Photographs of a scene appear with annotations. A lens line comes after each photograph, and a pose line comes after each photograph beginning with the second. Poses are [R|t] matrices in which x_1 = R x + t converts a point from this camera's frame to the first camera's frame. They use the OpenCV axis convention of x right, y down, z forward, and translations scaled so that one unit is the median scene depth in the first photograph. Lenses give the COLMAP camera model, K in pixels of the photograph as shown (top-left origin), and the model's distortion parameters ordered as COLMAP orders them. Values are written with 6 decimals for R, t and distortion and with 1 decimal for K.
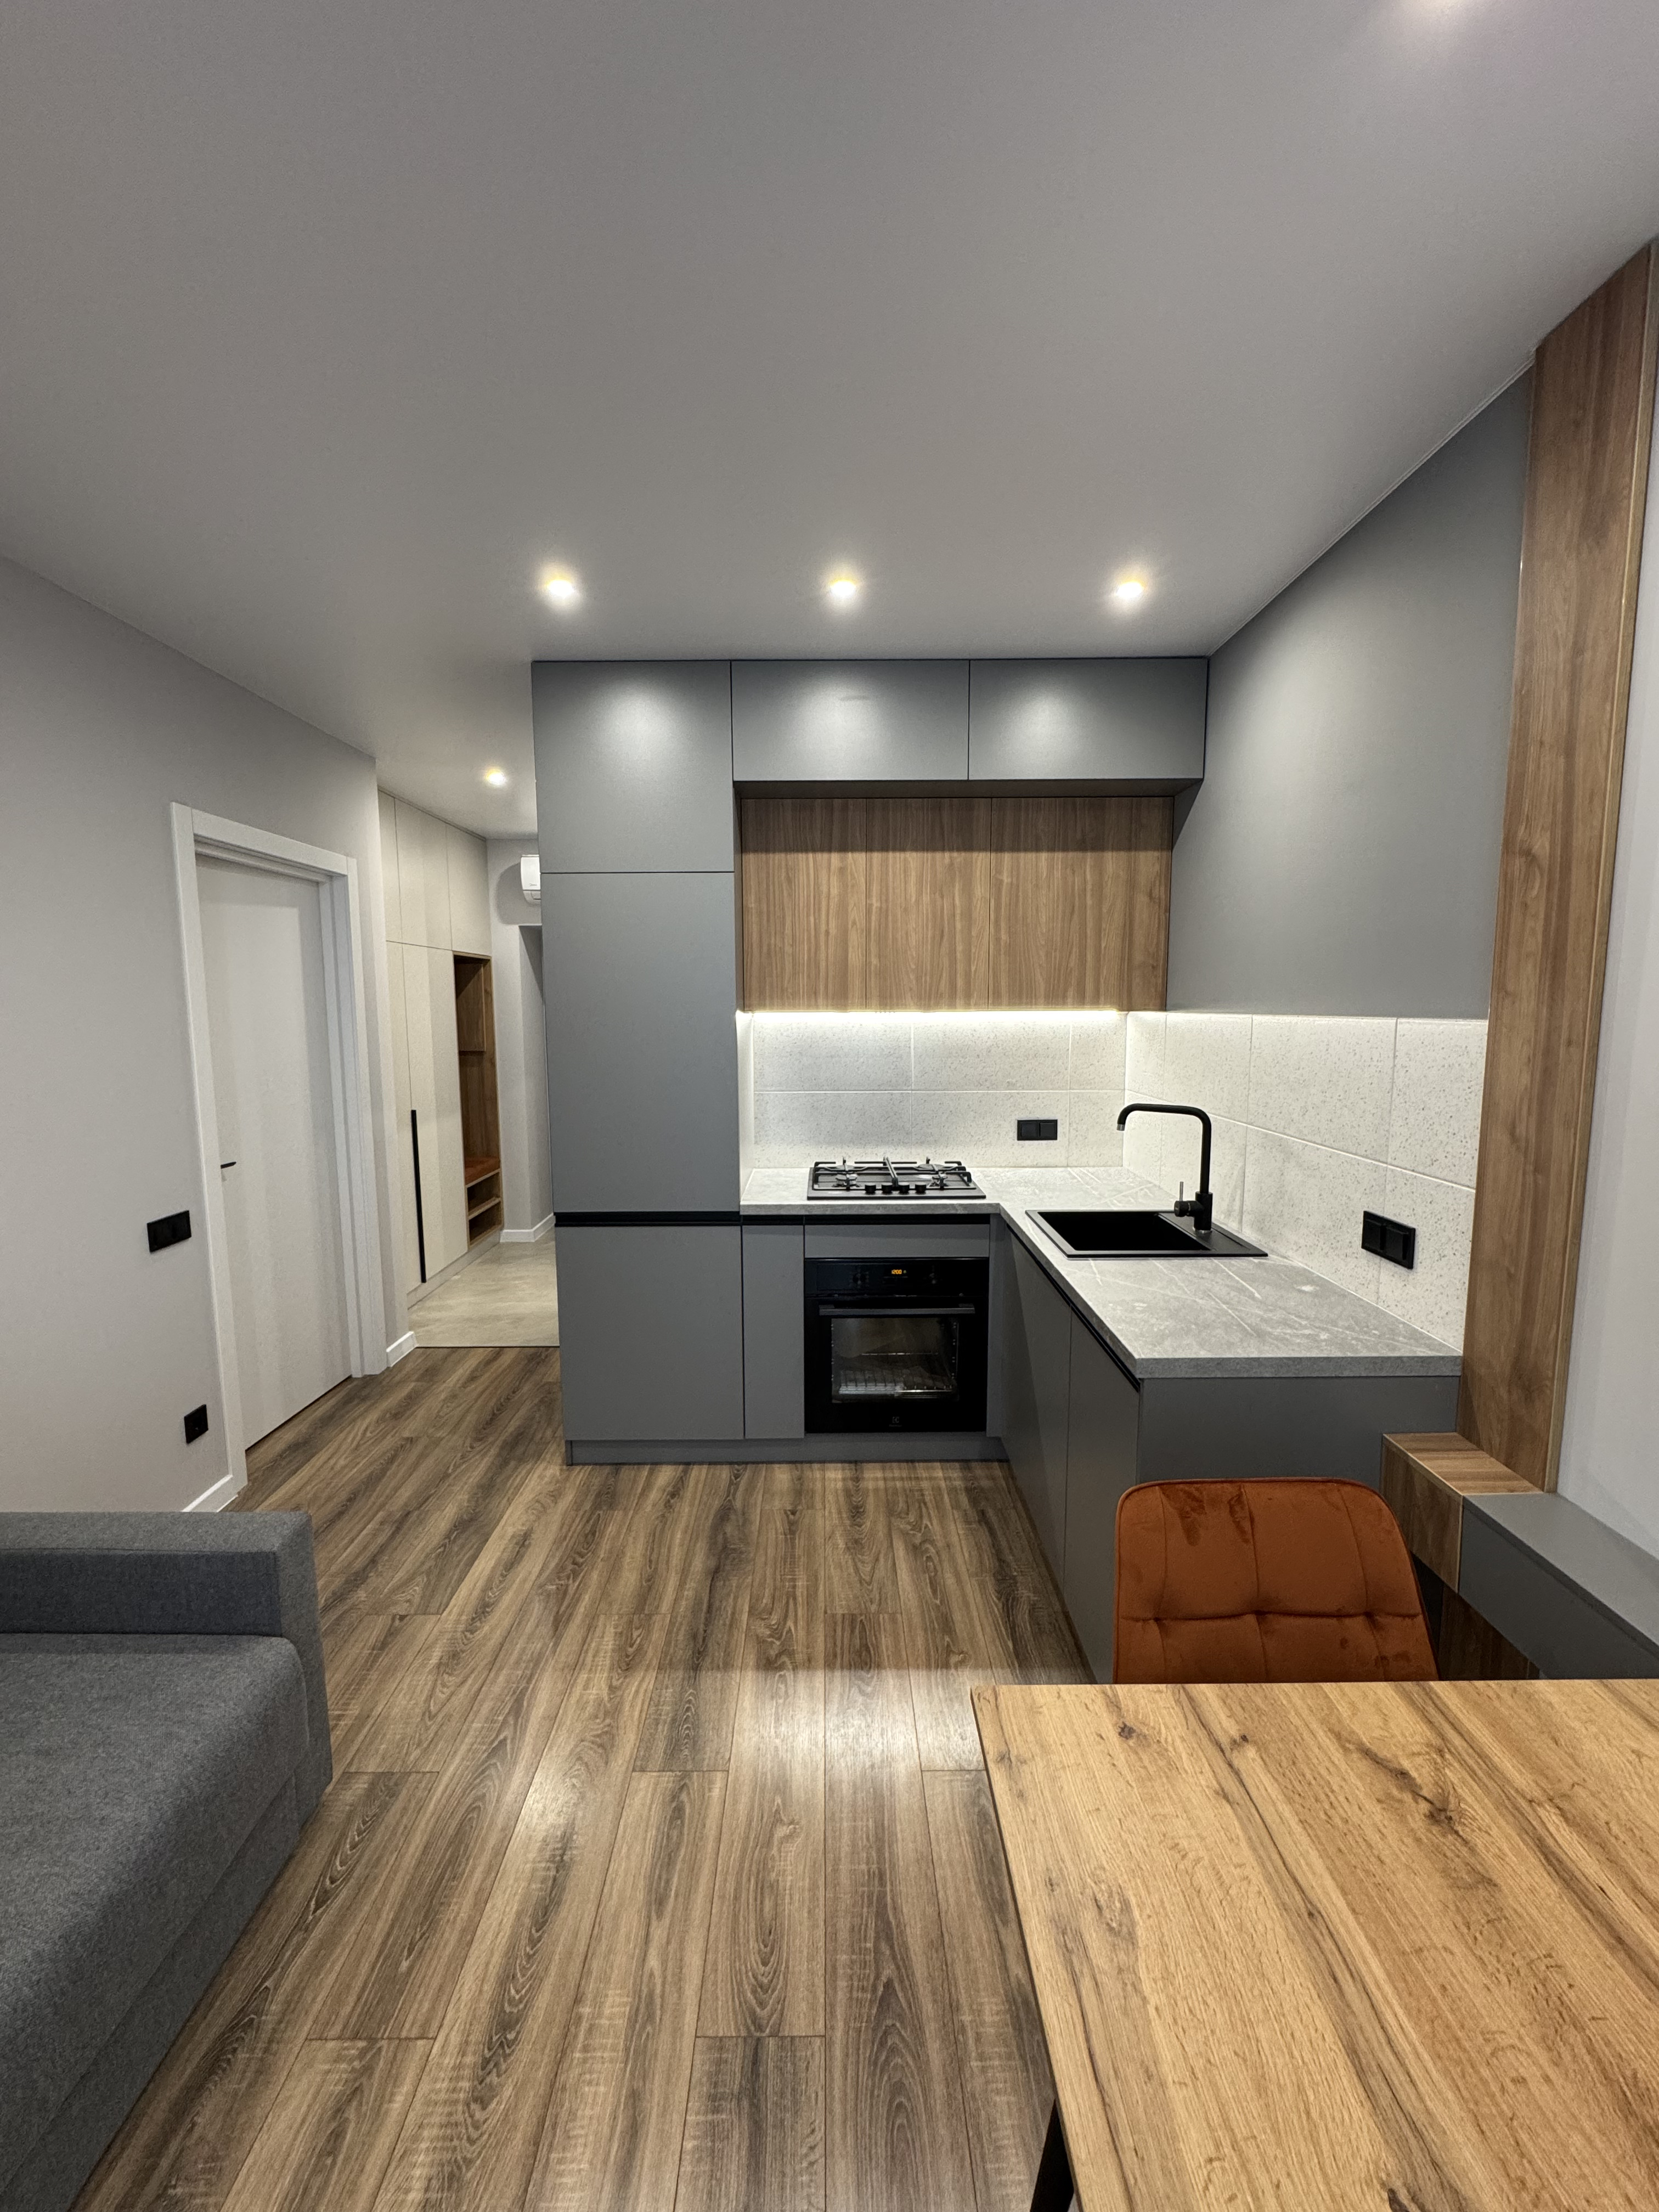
lens RADIAL K [[883.2, 0, 827.3], [0, 883.2, 1104.0], [0, 0, 1]] dist [-0.004751, 0.000494]
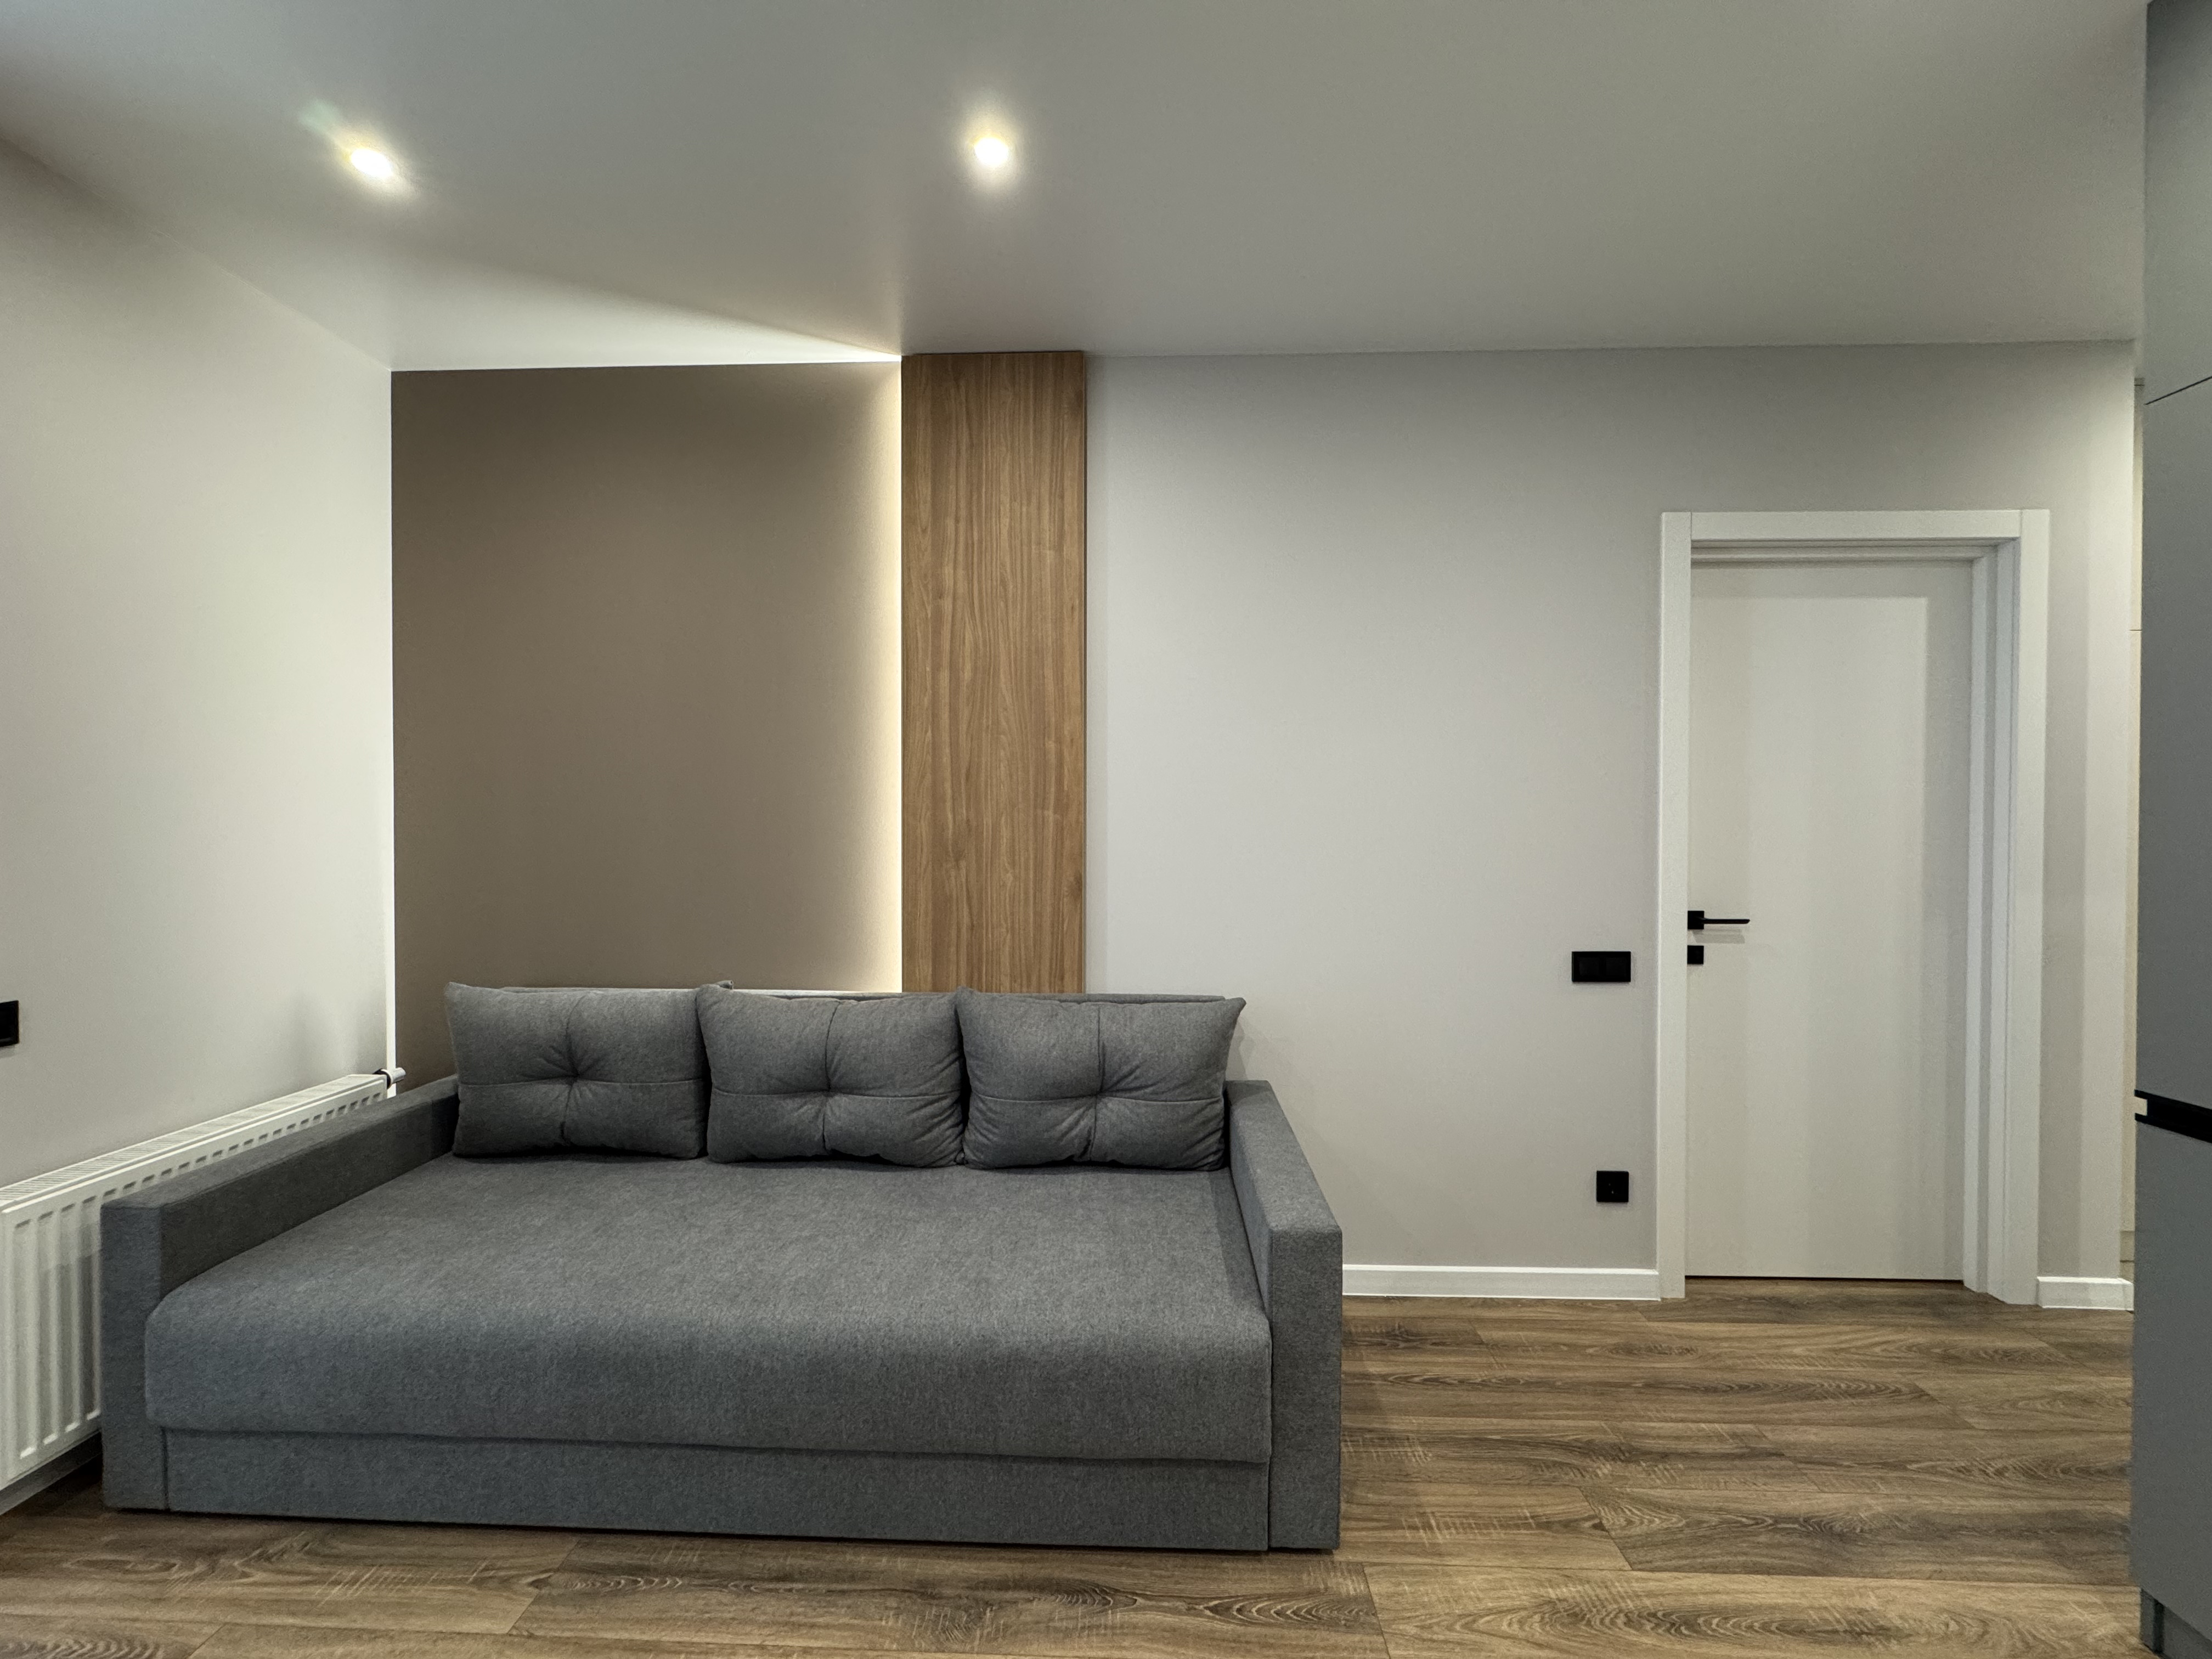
lens RADIAL K [[883.2, 0, 1104.6], [0, 883.2, 830.7], [0, 0, 1]] dist [-0.004751, 0.000494]
pose [[-0.042288, 0.017857, -0.998946, 0.194694], [-0.114075, 0.993215, 0.022583, 0.033918], [0.992572, 0.114910, -0.039964, 0.437192]]
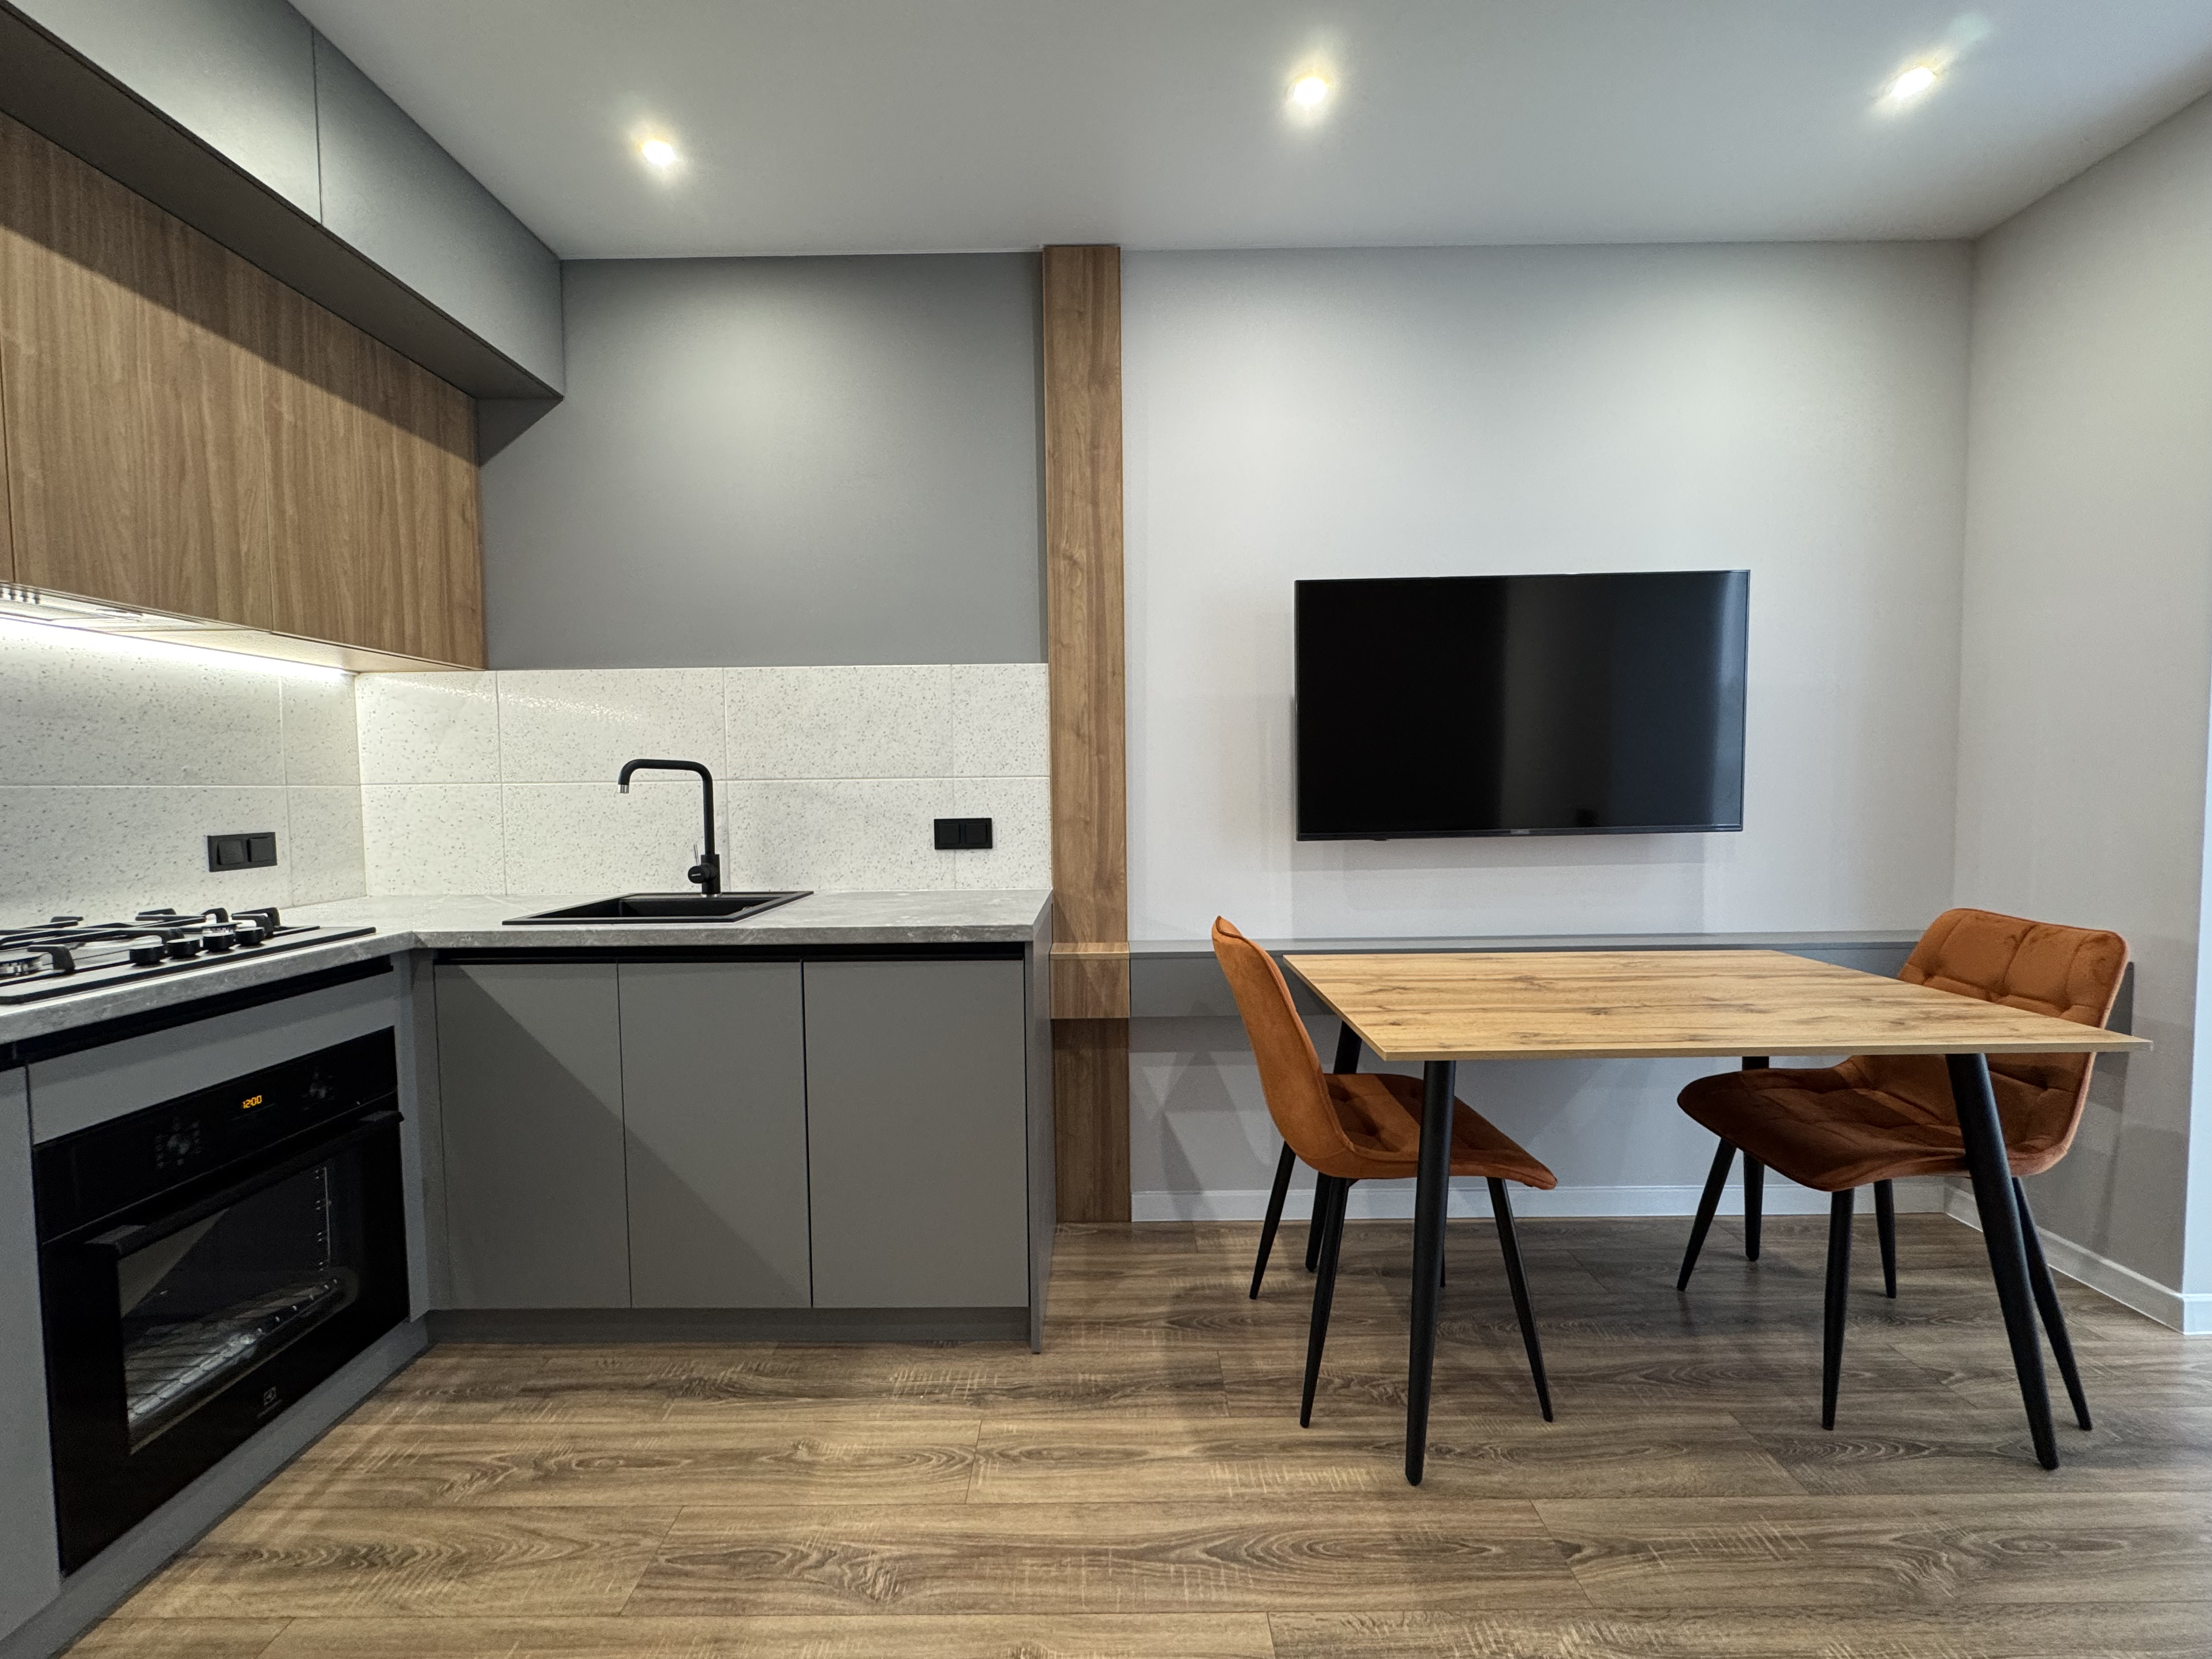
lens RADIAL K [[883.2, 0, 1104.6], [0, 883.2, 830.7], [0, 0, 1]] dist [-0.004751, 0.000494]
pose [[0.006969, -0.044382, 0.998990, -0.423918], [0.124265, 0.991309, 0.043173, 0.074553], [-0.992225, 0.123839, 0.012423, 0.489599]]
